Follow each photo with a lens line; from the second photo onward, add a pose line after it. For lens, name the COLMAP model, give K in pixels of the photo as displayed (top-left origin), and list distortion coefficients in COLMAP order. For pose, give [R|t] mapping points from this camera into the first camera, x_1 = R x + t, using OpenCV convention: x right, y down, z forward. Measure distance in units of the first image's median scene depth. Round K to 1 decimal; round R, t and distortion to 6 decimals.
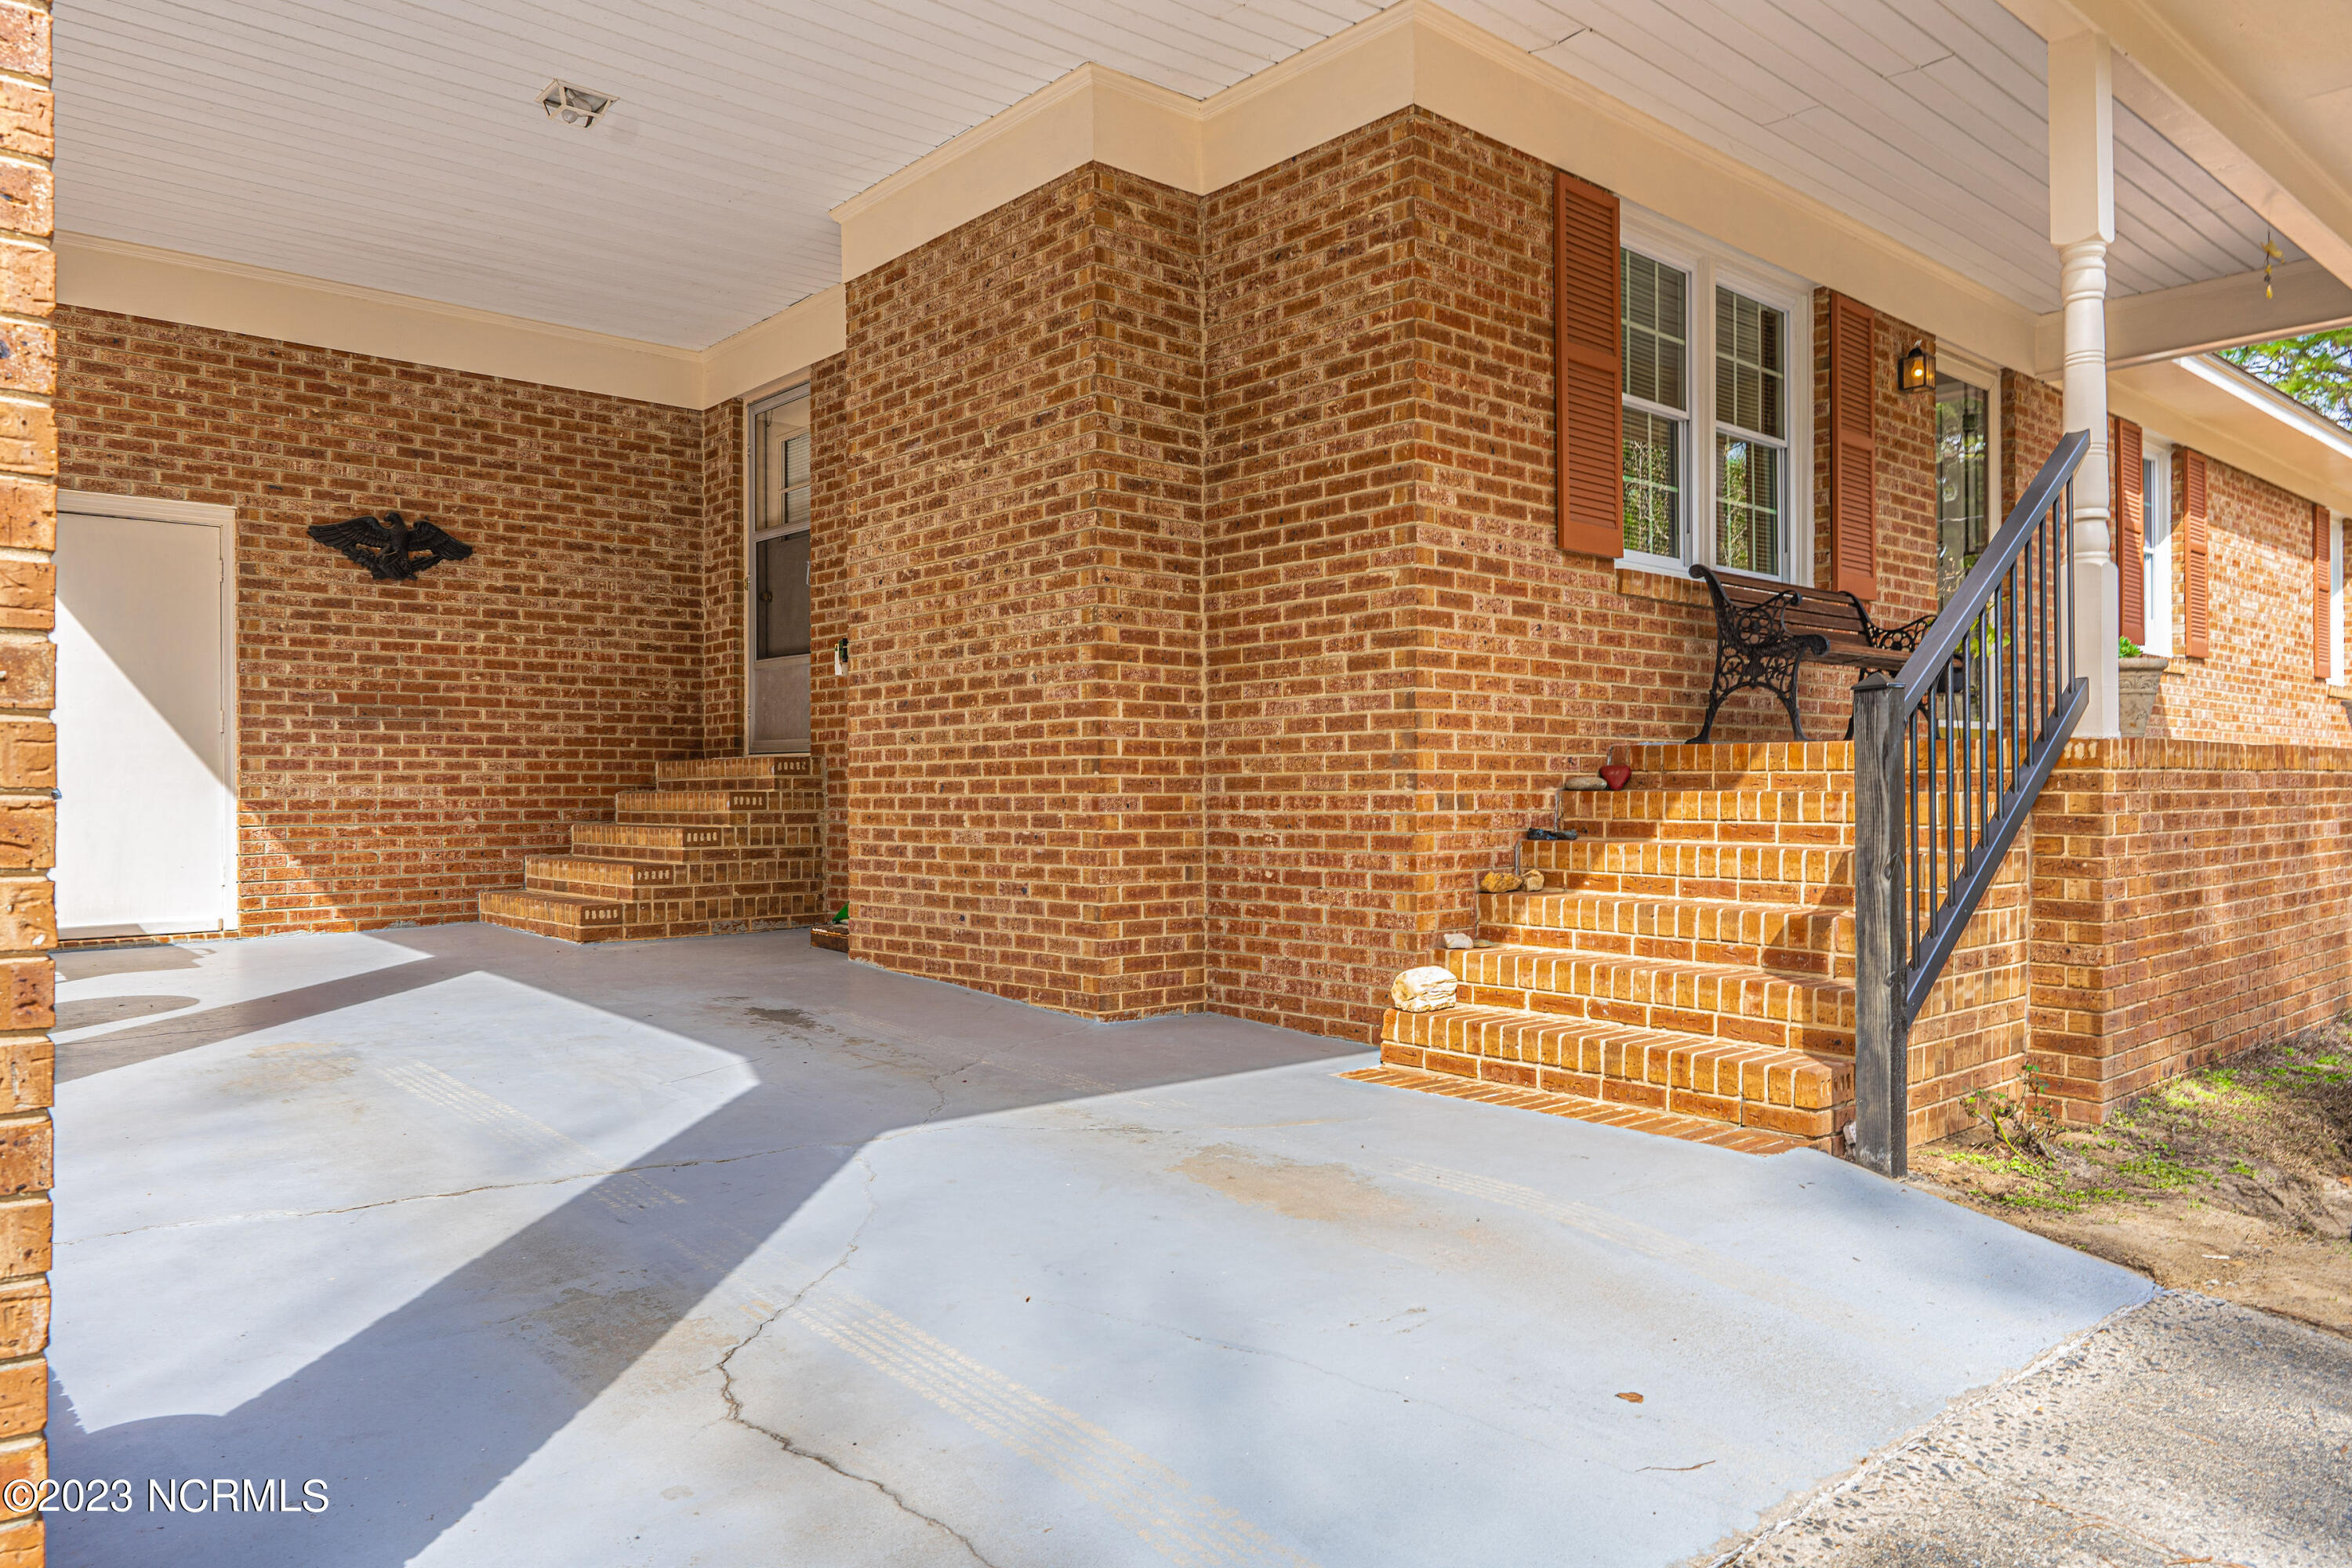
lens RADIAL K [[1566.4, 0, 1161.8], [0, 1566.4, 786.9], [0, 0, 1]] dist [-0.002401, 0.003469]
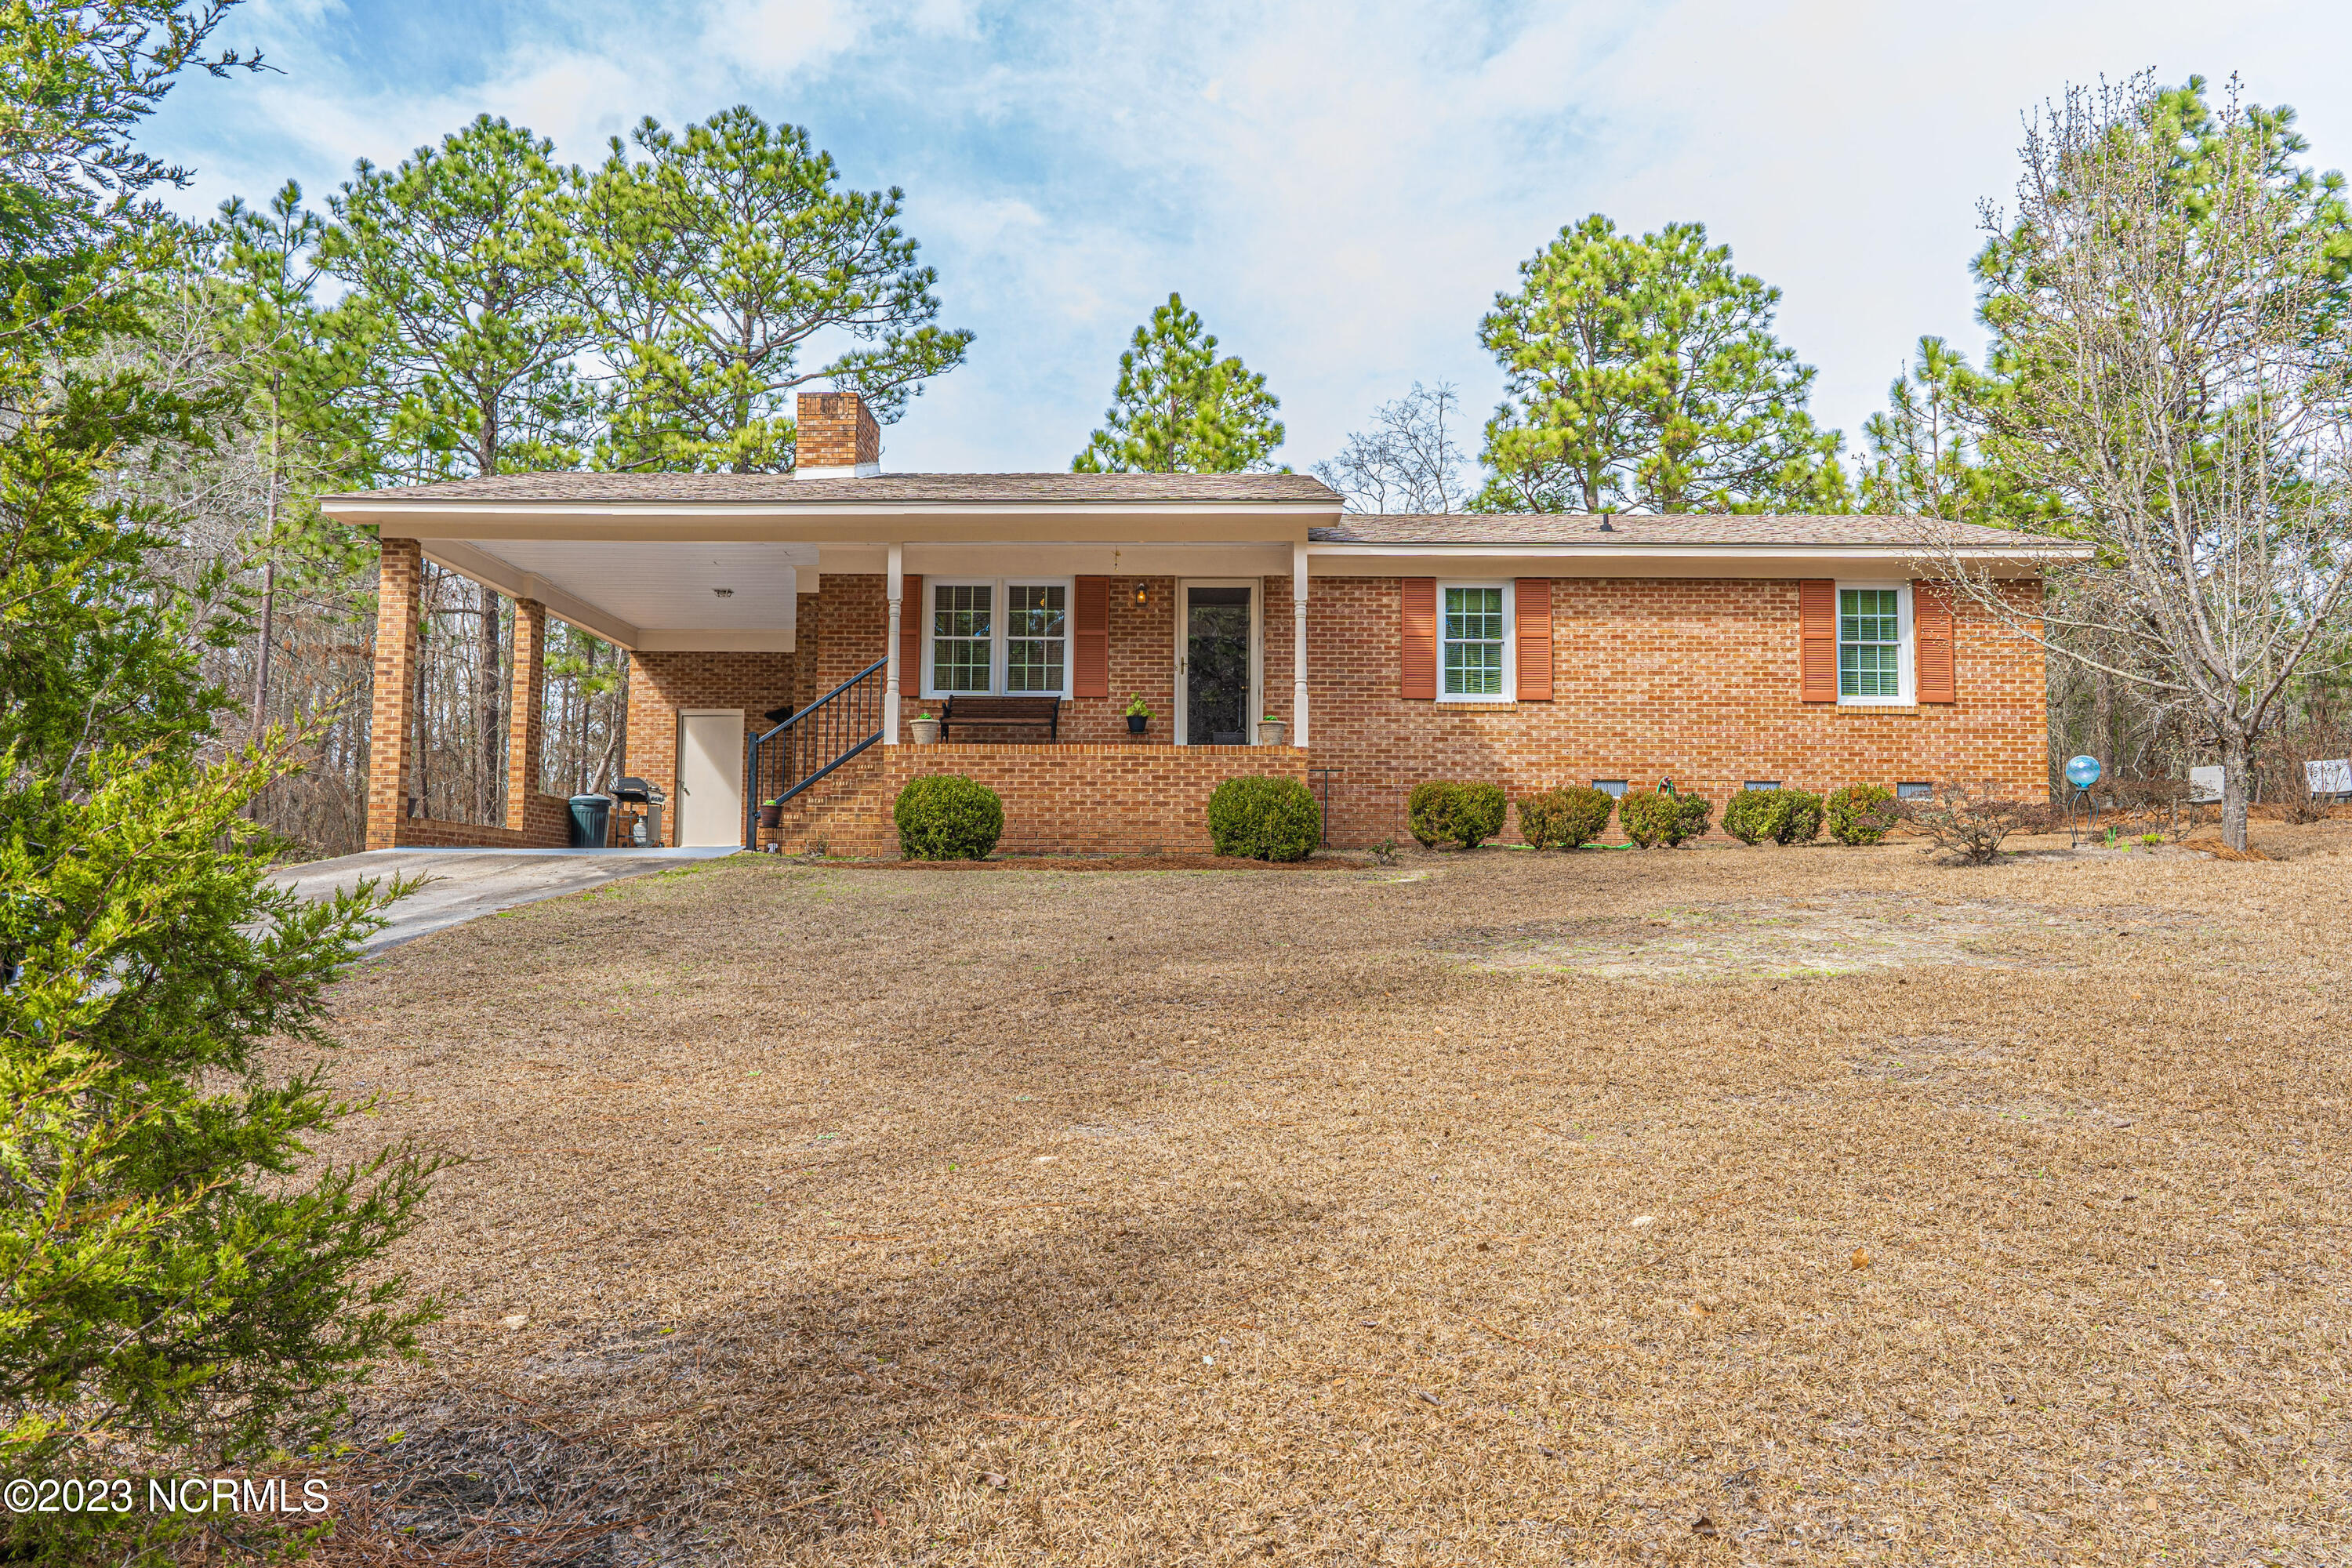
lens RADIAL K [[1589.5, 0, 1183.8], [0, 1589.5, 779.0], [0, 0, 1]] dist [0.002385, 0.001608]
pose [[0.742193, -0.047043, -0.668533, 2.673013], [-0.008445, 0.996798, -0.079518, 0.246894], [0.670133, 0.064663, 0.739419, -0.883127]]
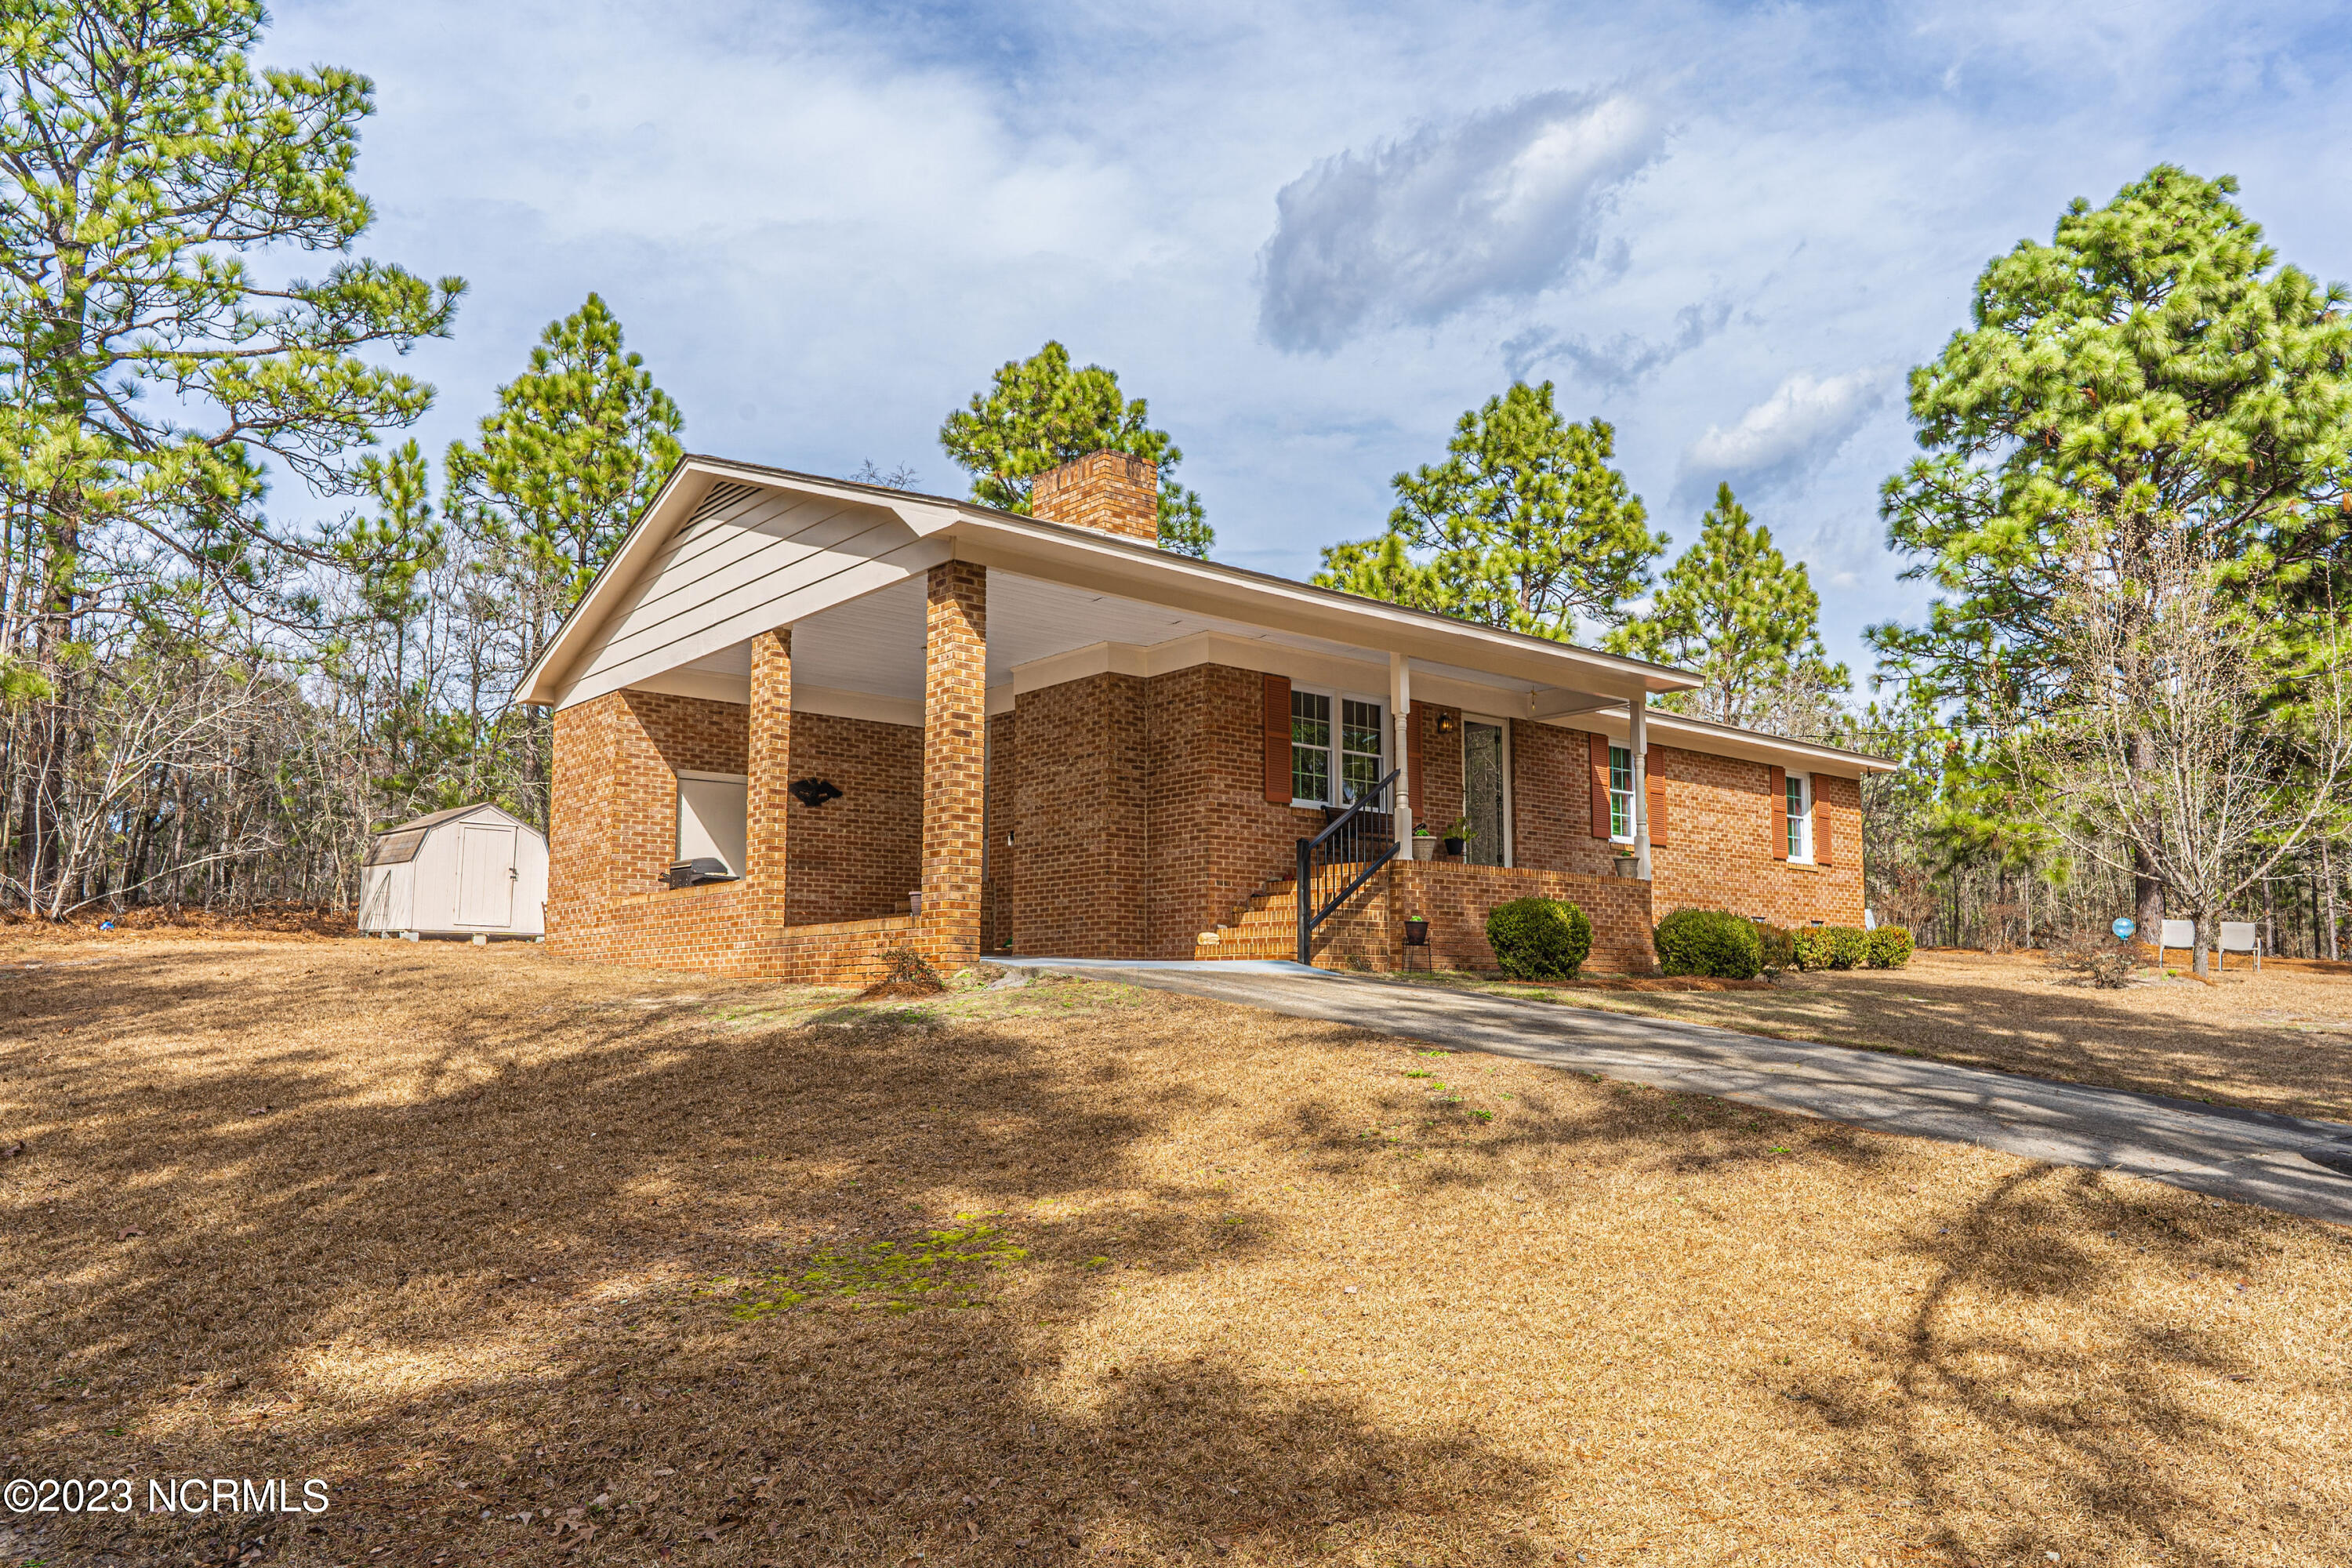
lens RADIAL K [[1650.9, 0, 1218.4], [0, 1650.9, 834.5], [0, 0, 1]] dist [0.009098, 0.002257]
pose [[0.999993, 0.003028, 0.002387, 0.152119], [-0.002771, 0.994845, -0.101370, 0.217614], [-0.002682, 0.101363, 0.994846, -1.998073]]
